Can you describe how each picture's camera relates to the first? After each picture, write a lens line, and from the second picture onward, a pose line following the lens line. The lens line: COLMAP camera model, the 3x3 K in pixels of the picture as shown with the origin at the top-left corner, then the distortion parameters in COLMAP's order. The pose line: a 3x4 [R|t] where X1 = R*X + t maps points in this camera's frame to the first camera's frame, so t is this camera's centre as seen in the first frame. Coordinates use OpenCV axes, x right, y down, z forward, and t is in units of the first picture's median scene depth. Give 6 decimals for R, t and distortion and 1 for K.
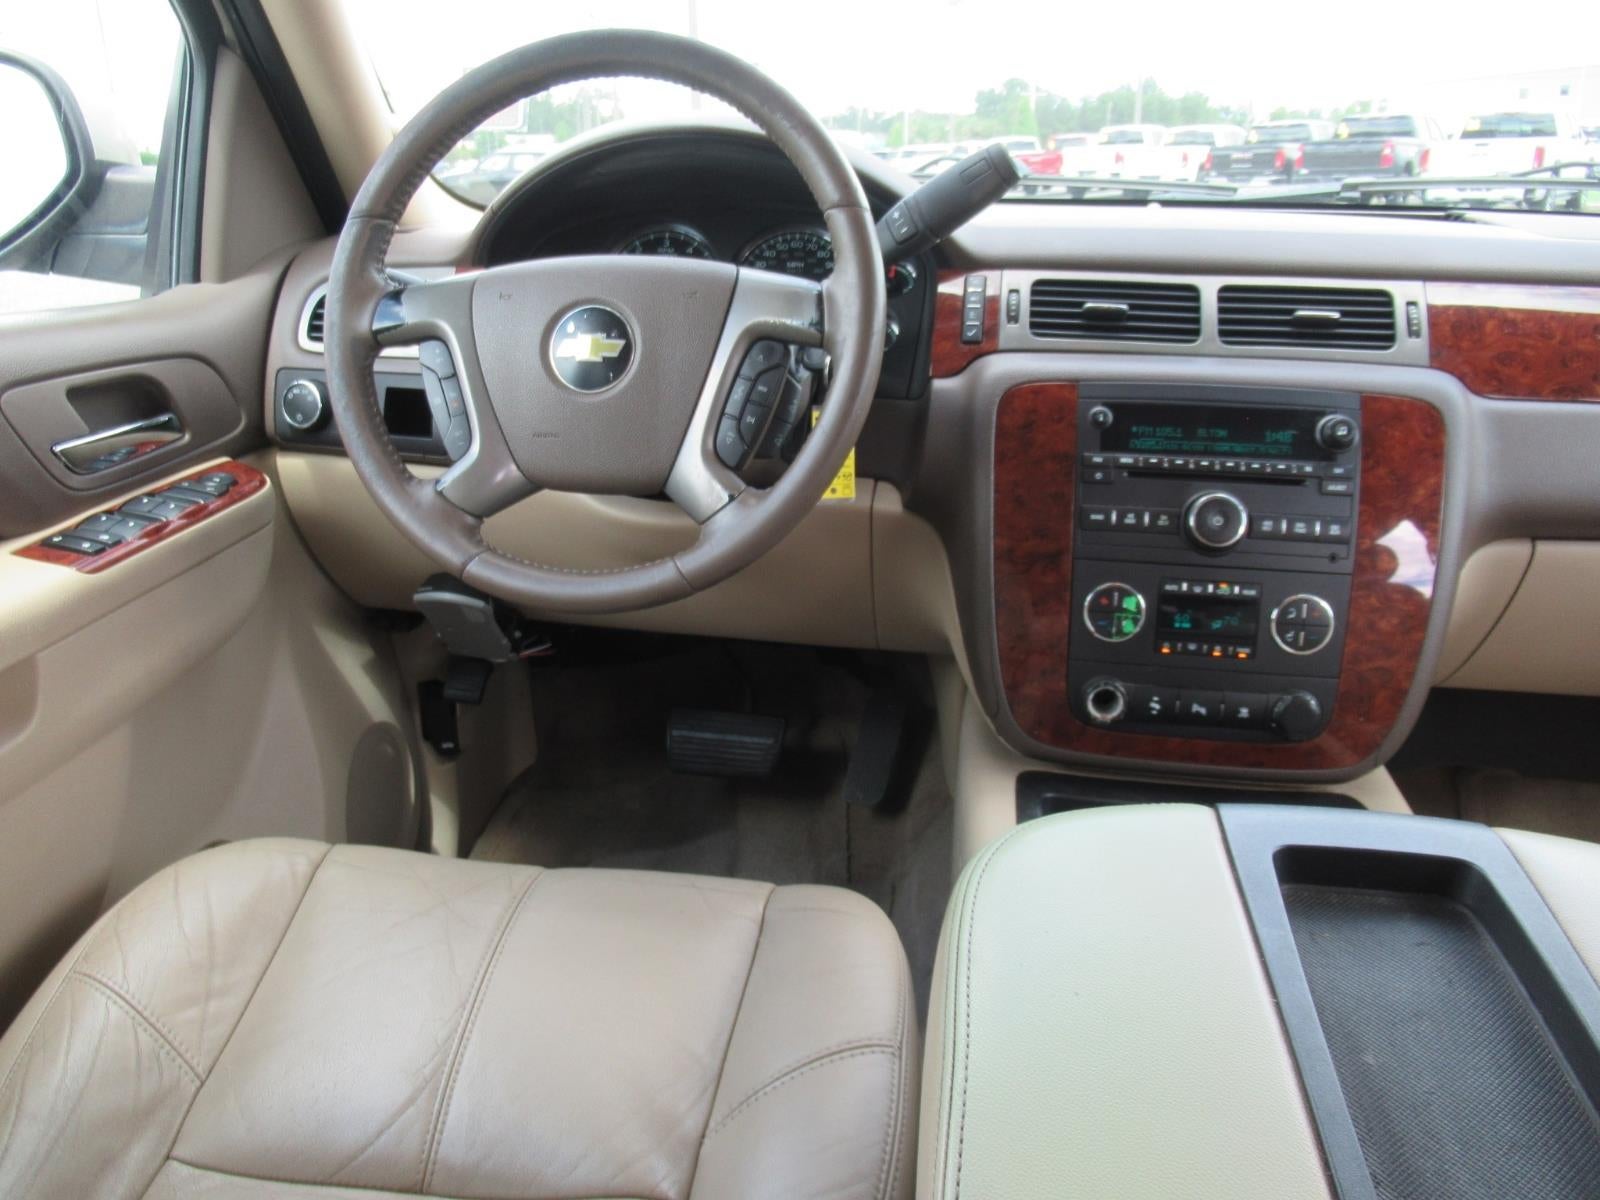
lens RADIAL K [[1219.7, 0, 832.1], [0, 1219.7, 549.8], [0, 0, 1]] dist [0.004427, -0.003000]
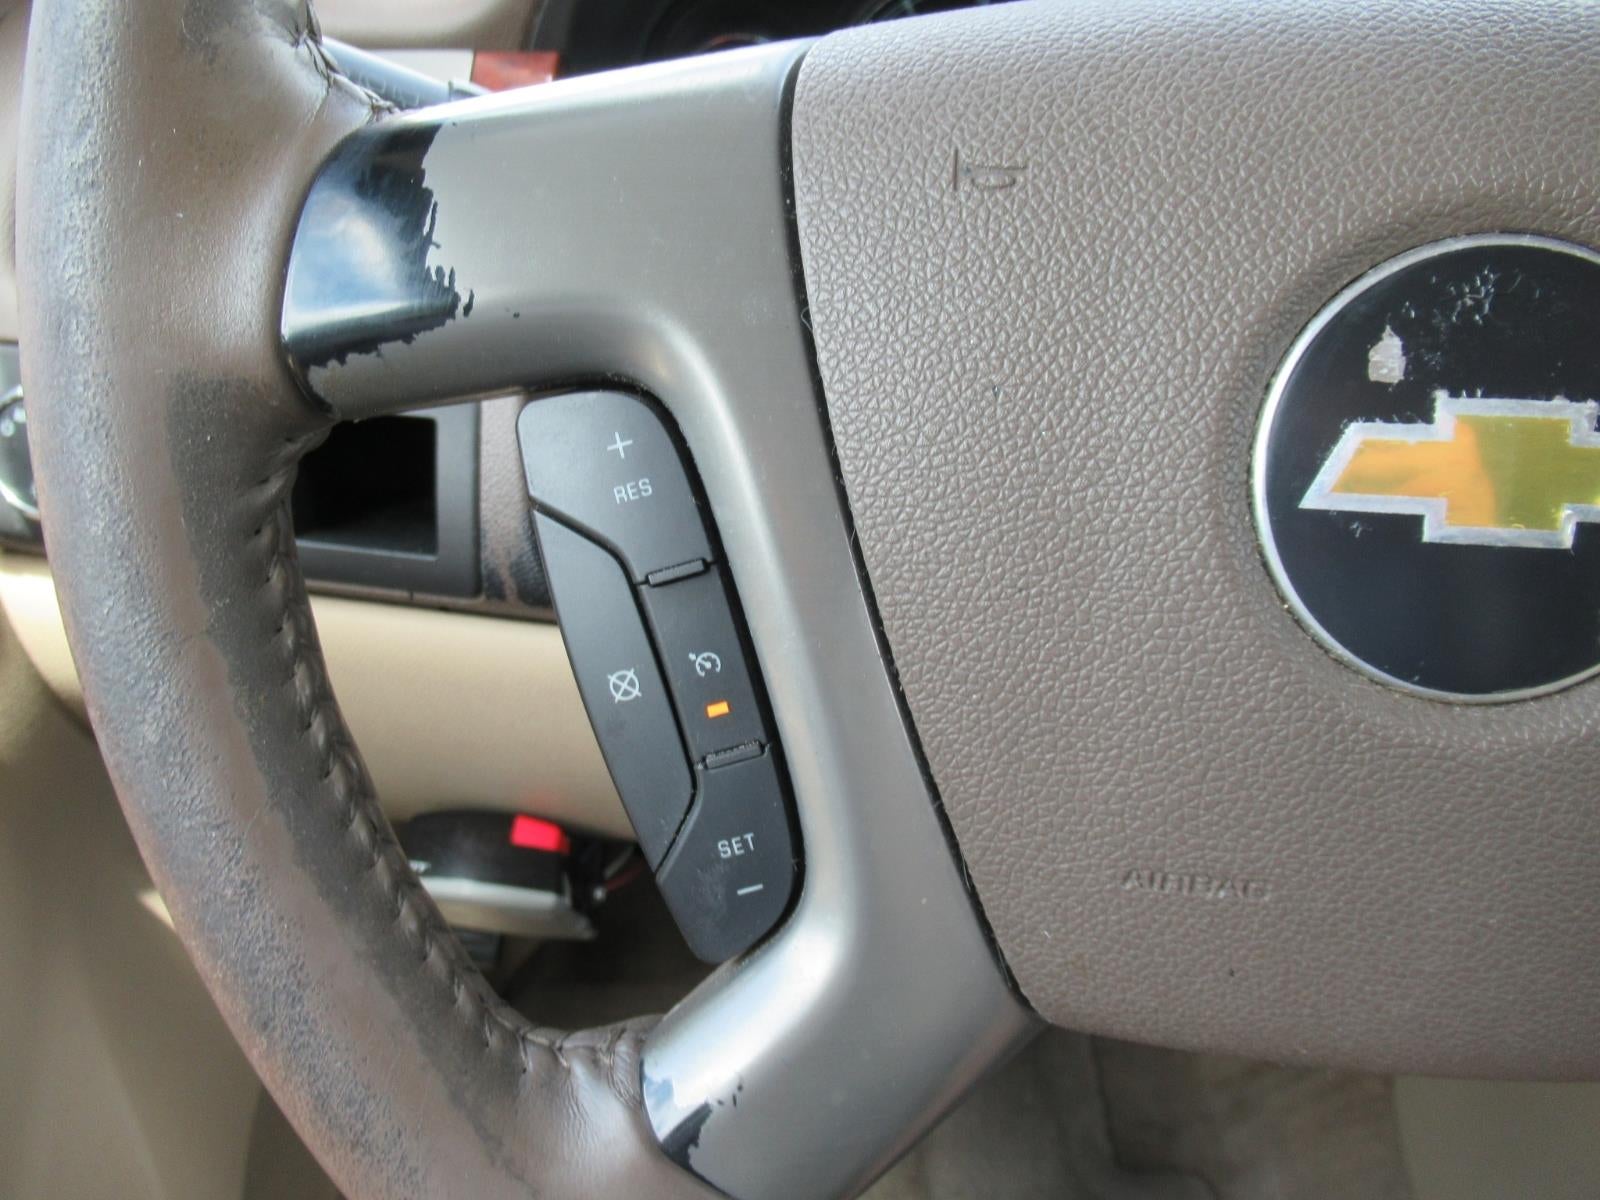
lens RADIAL K [[1226.3, 0, 838.7], [0, 1226.3, 590.3], [0, 0, 1]] dist [-0.000267, -0.004260]
pose [[0.995036, -0.013508, 0.098594, -0.295737], [-0.001604, 0.988440, 0.151607, -0.163446], [-0.099503, -0.151013, 0.983511, 0.761157]]
